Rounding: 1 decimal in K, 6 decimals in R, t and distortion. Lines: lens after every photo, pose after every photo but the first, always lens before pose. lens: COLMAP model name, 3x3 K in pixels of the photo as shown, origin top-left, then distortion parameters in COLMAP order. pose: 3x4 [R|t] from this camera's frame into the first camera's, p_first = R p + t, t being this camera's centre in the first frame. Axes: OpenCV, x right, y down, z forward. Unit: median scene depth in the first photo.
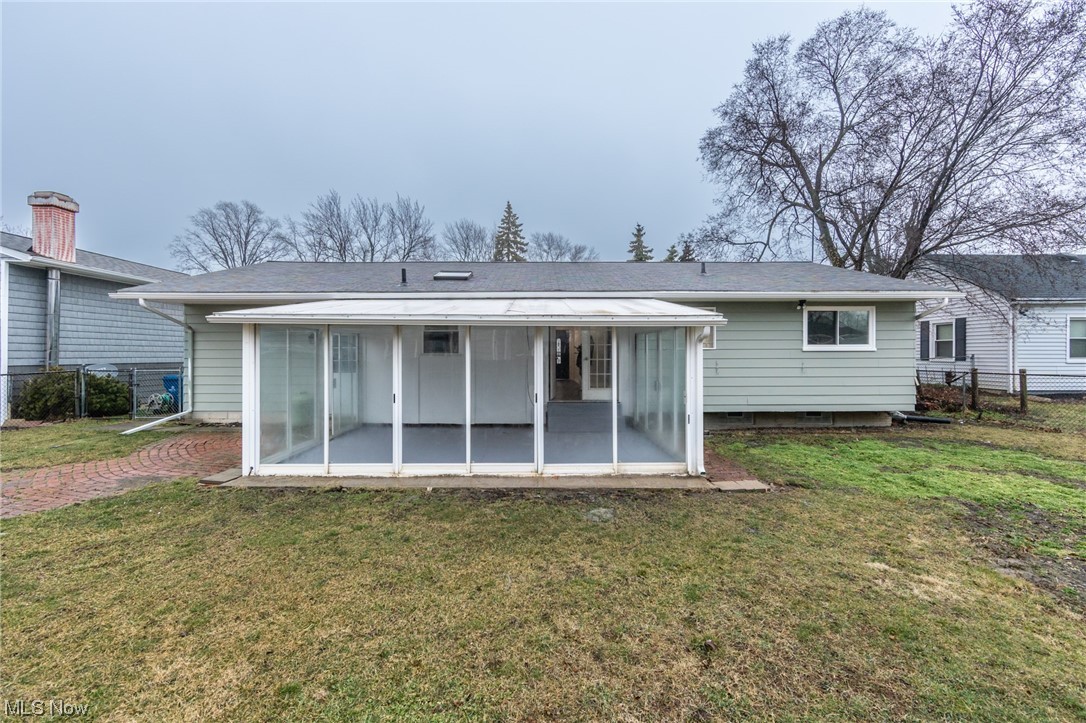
lens RADIAL K [[424.2, 0, 541.7], [0, 424.2, 357.4], [0, 0, 1]] dist [-0.002700, -0.000369]
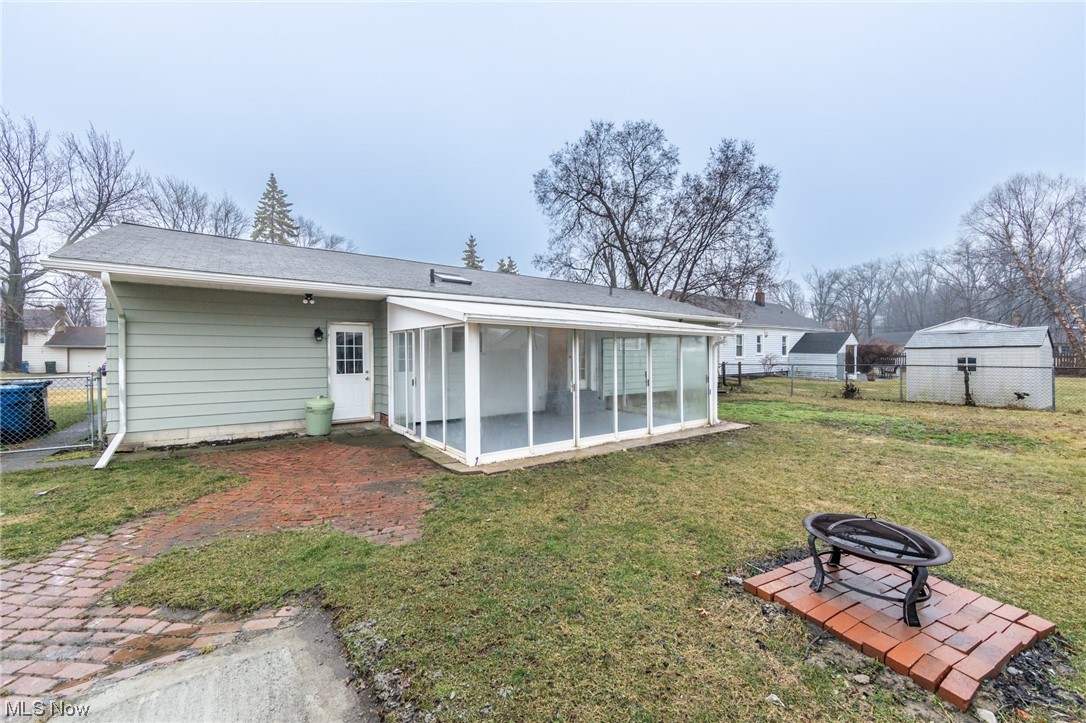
lens RADIAL K [[424.2, 0, 542.9], [0, 424.2, 355.9], [0, 0, 1]] dist [-0.002700, -0.000369]
pose [[0.812571, -0.002114, 0.582858, -0.411511], [0.005353, 0.999978, -0.003835, 0.002700], [-0.582838, 0.006236, 0.812565, 0.010920]]
